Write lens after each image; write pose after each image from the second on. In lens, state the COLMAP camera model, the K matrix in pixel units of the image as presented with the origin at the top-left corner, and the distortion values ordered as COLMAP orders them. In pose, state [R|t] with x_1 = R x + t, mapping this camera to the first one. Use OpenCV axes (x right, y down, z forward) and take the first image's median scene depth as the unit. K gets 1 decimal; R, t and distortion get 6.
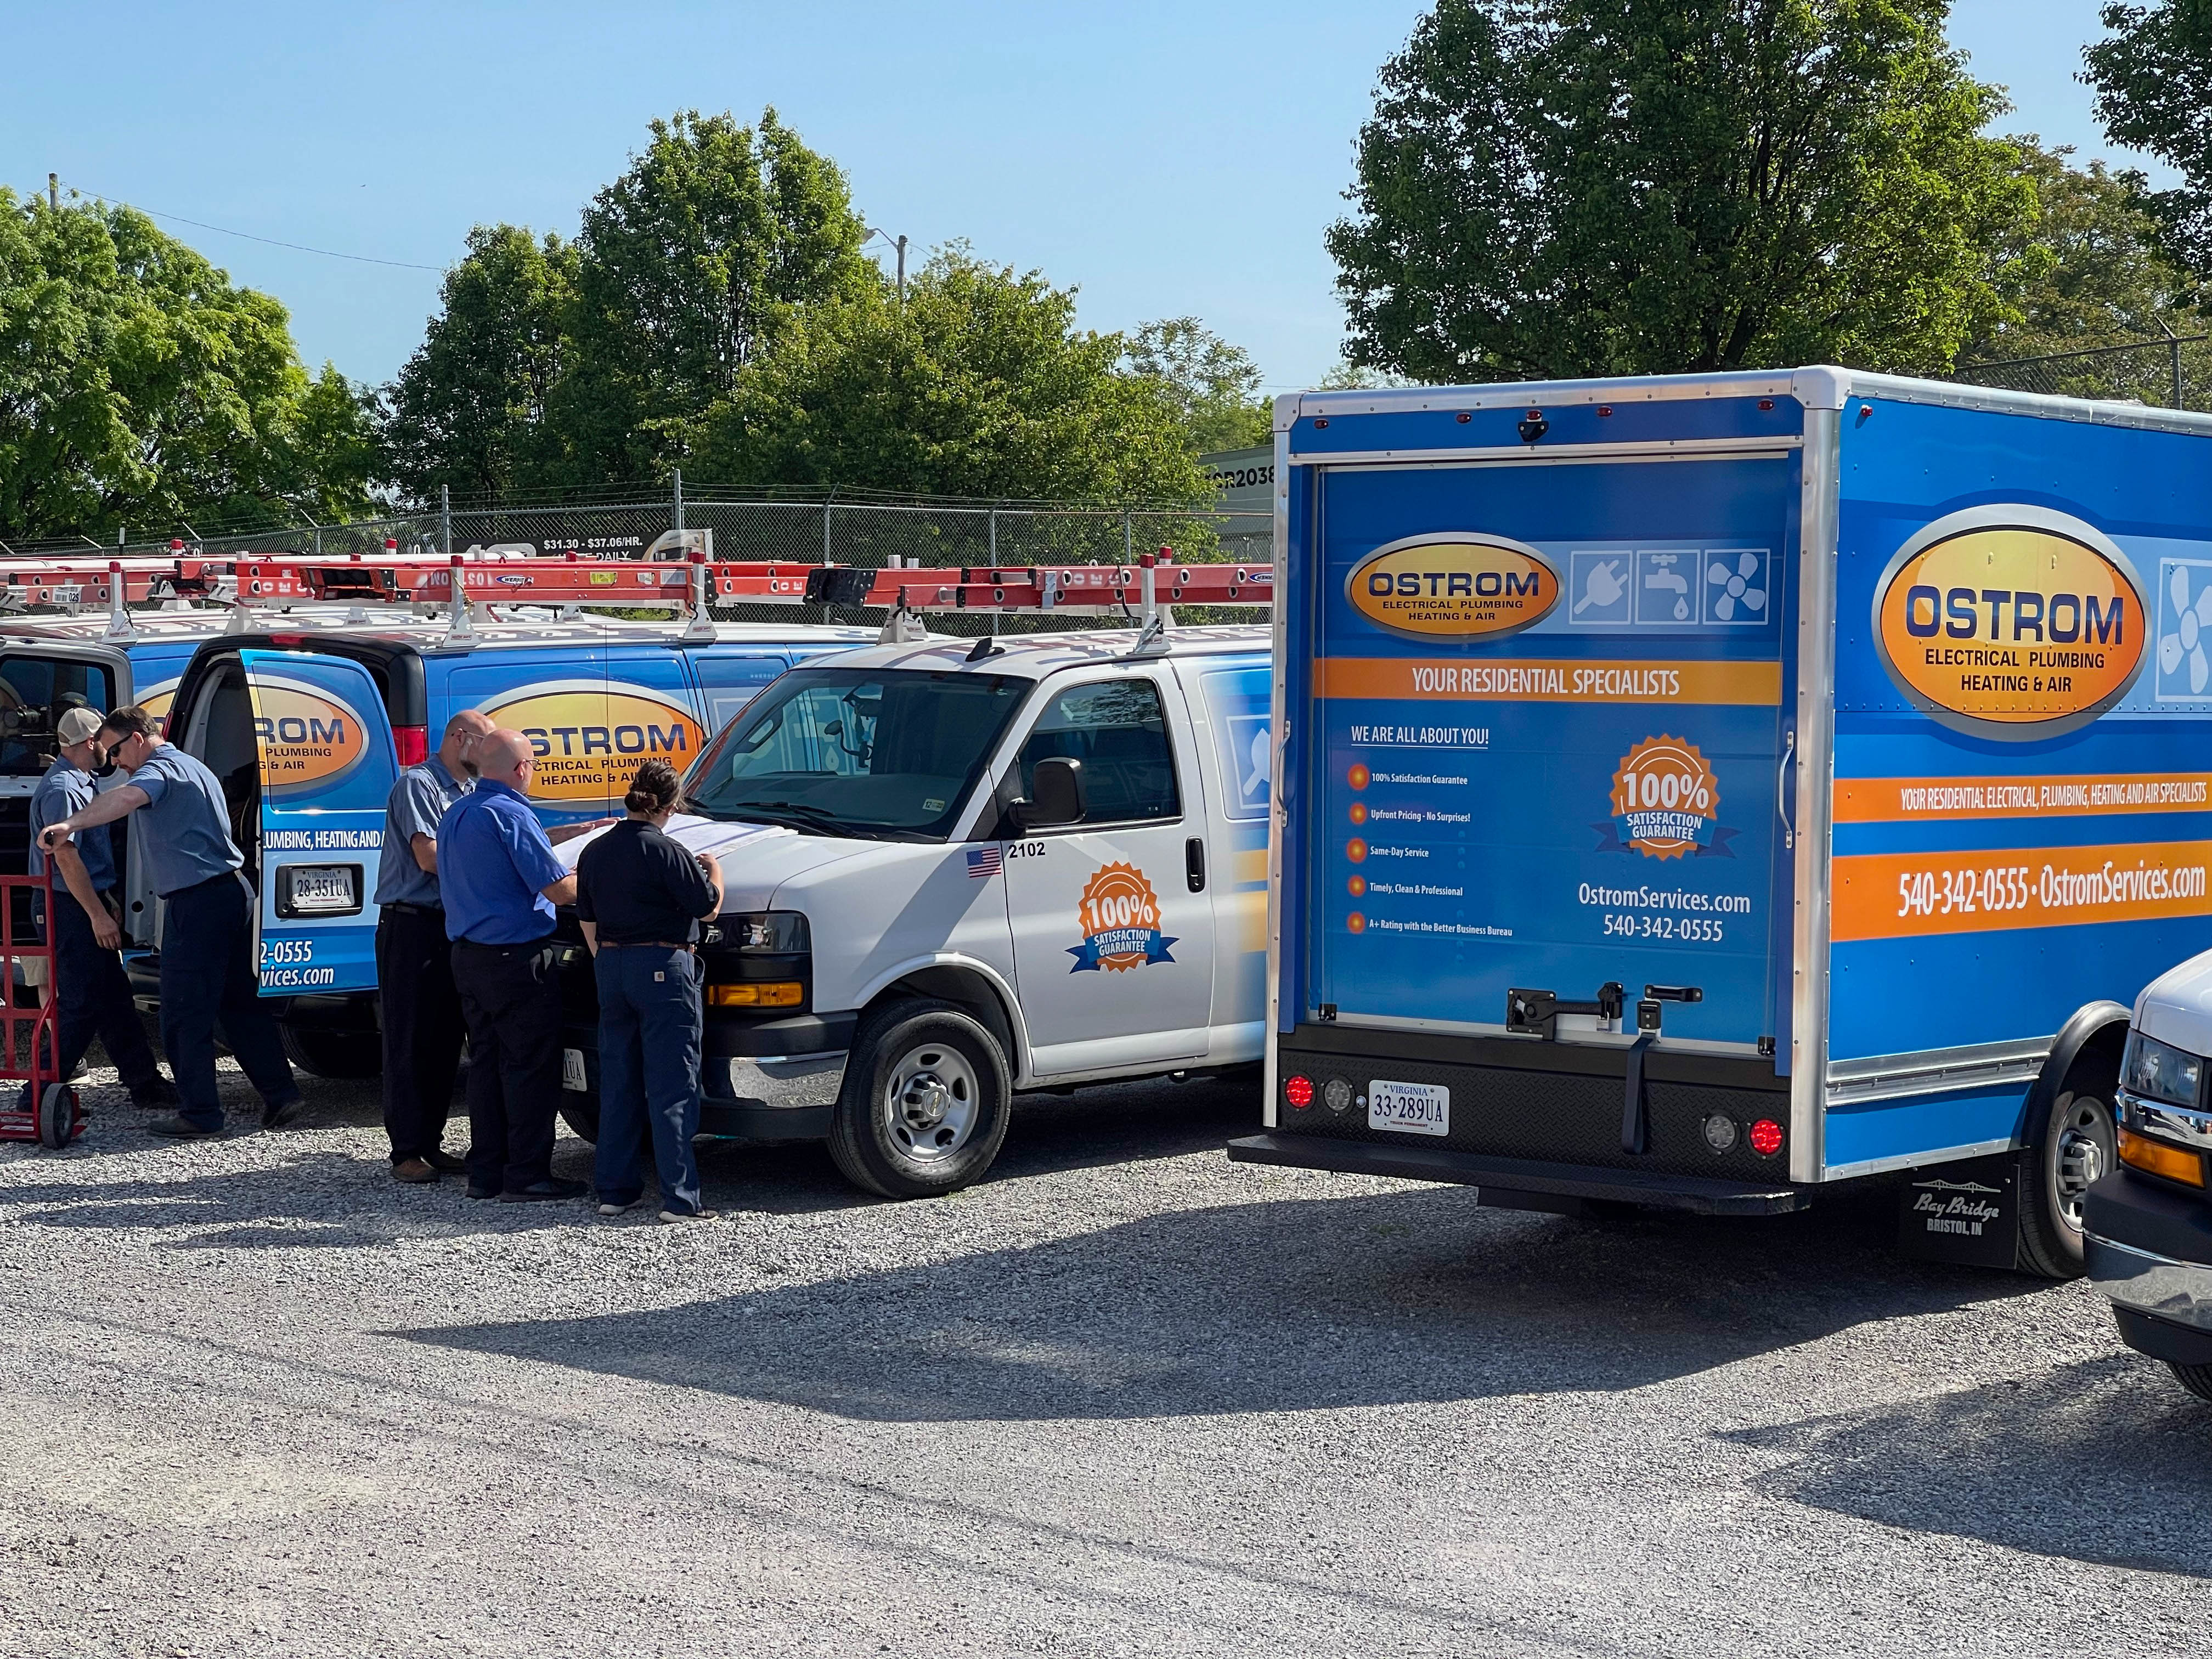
lens RADIAL K [[4069.1, 0, 1112.5], [0, 4069.1, 820.2], [0, 0, 1]] dist [0.204454, 0.318055]
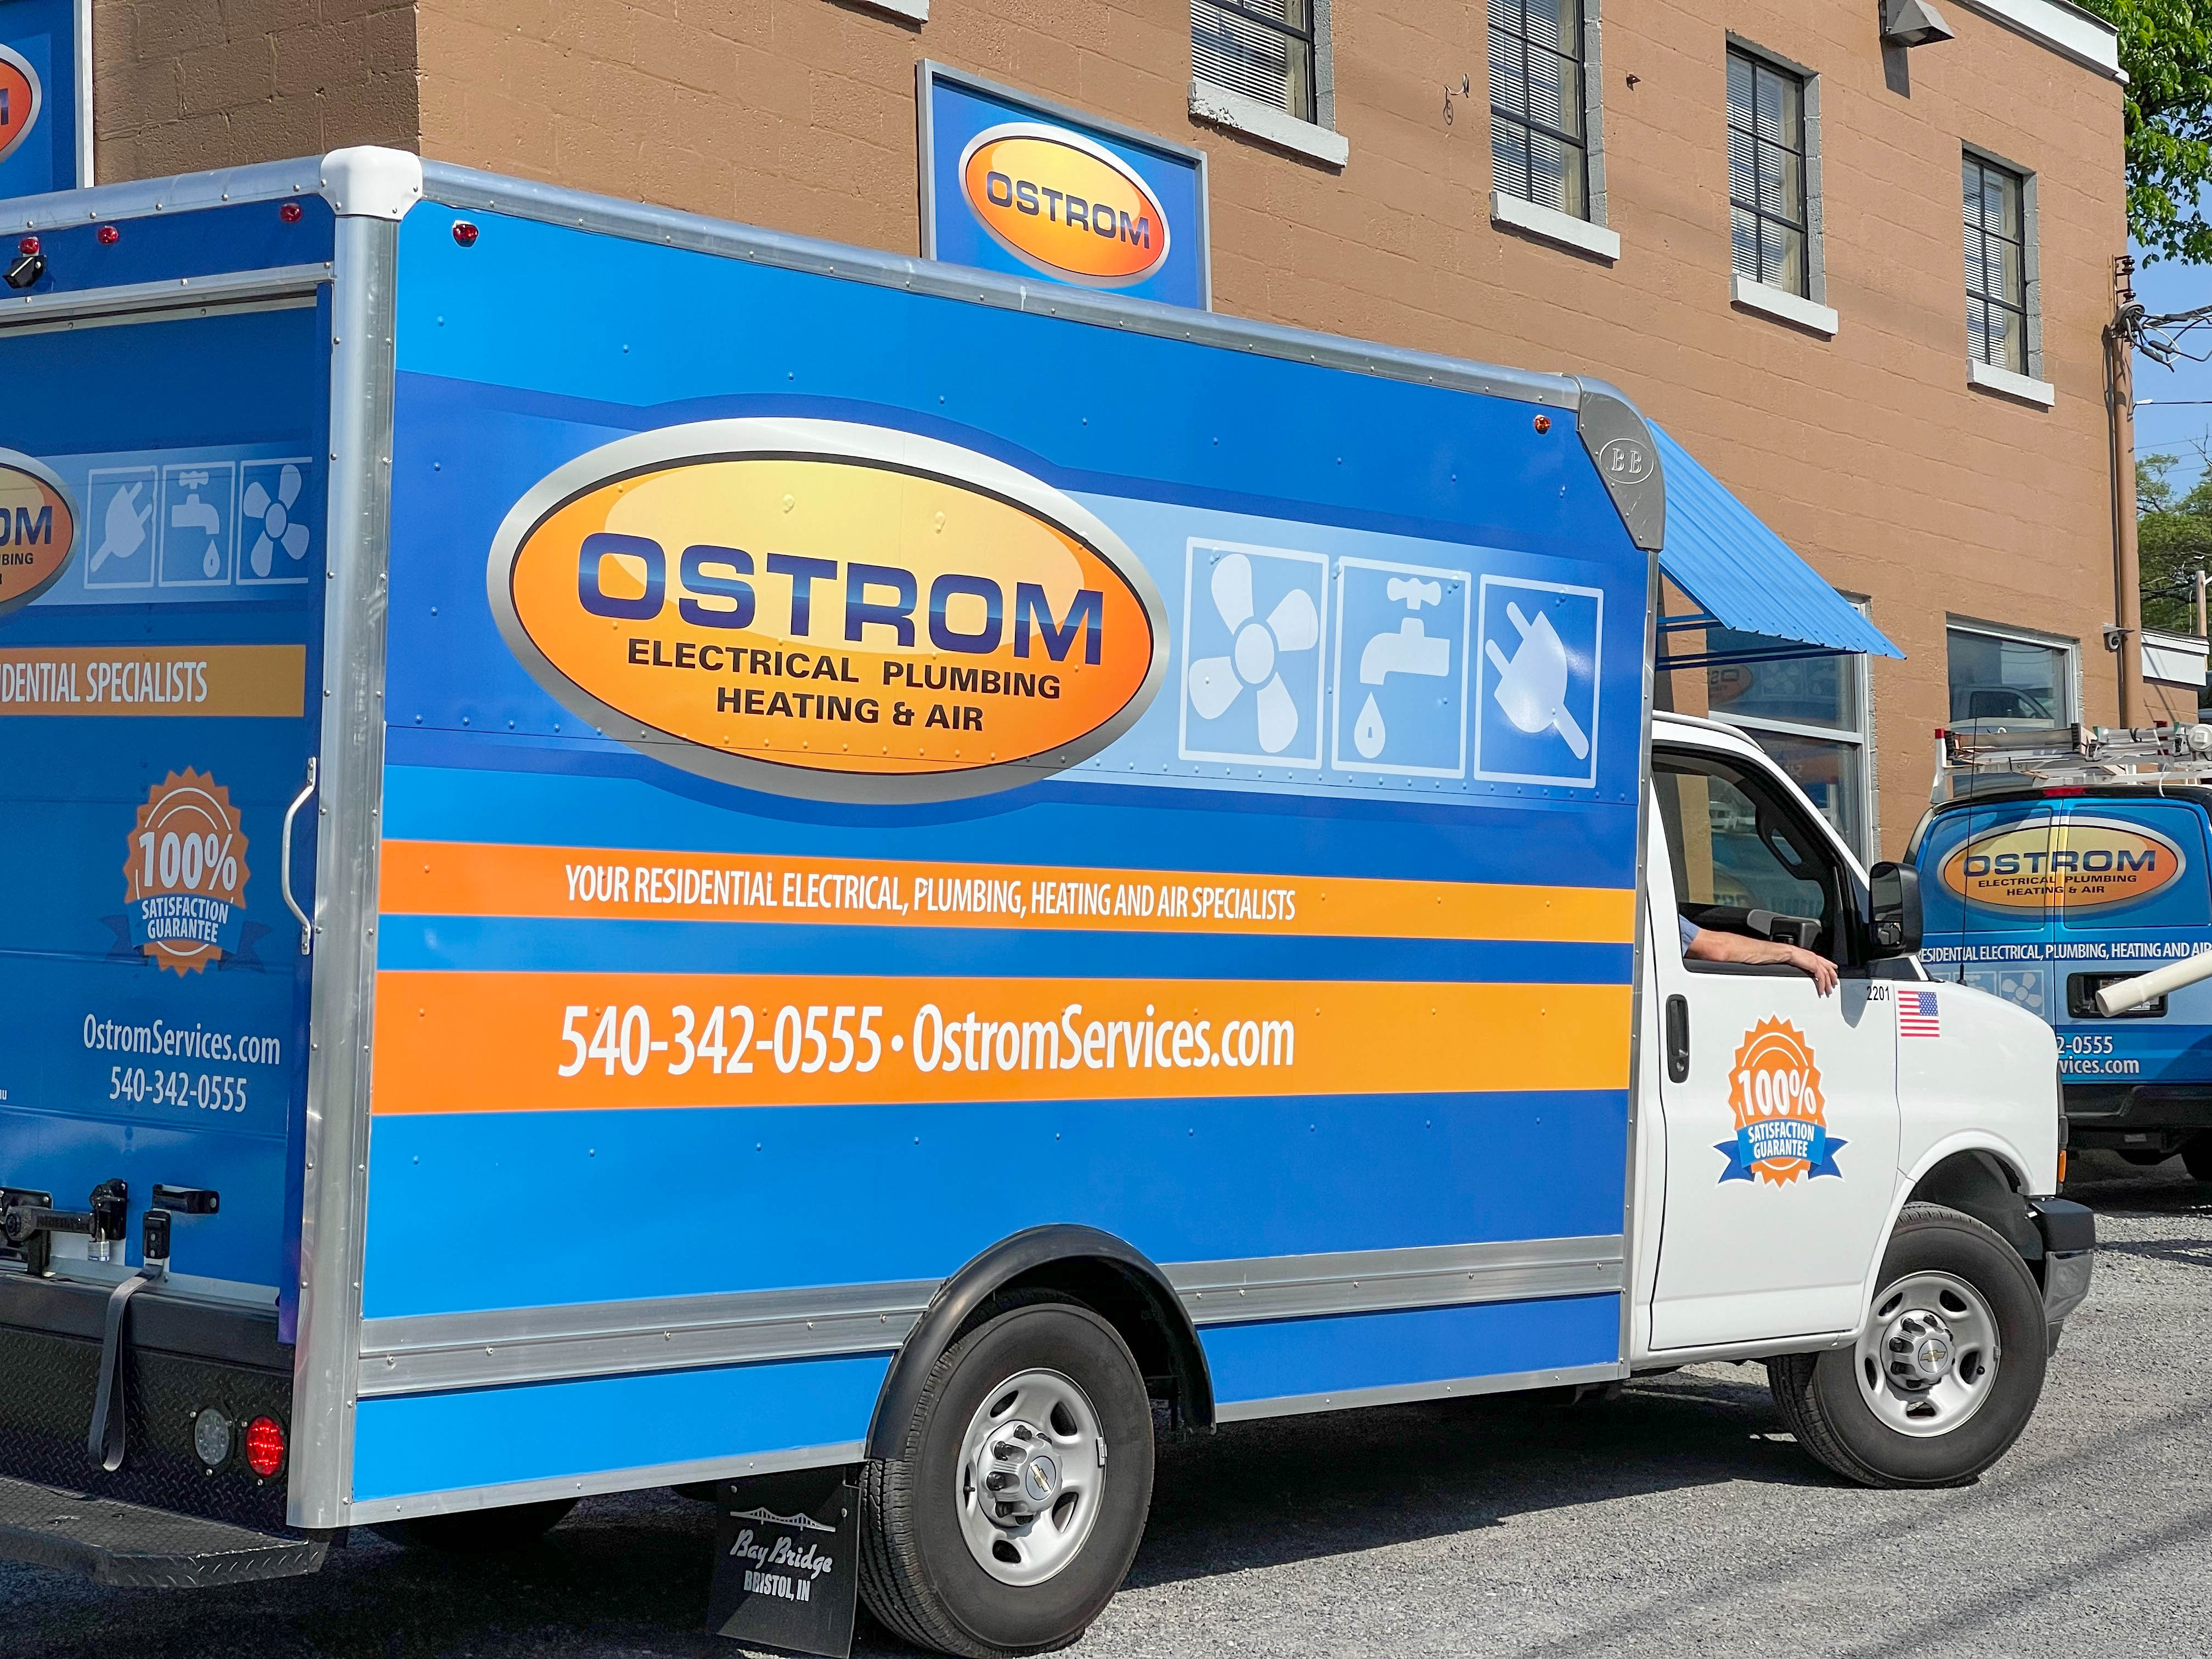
lens RADIAL K [[4069.1, 0, 1112.5], [0, 4069.1, 820.2], [0, 0, 1]] dist [0.204454, 0.318055]
pose [[0.998109, 0.019890, -0.058165, 0.303012], [-0.022829, 0.998473, -0.050304, 0.014015], [0.057076, 0.051536, 0.997039, 0.396876]]
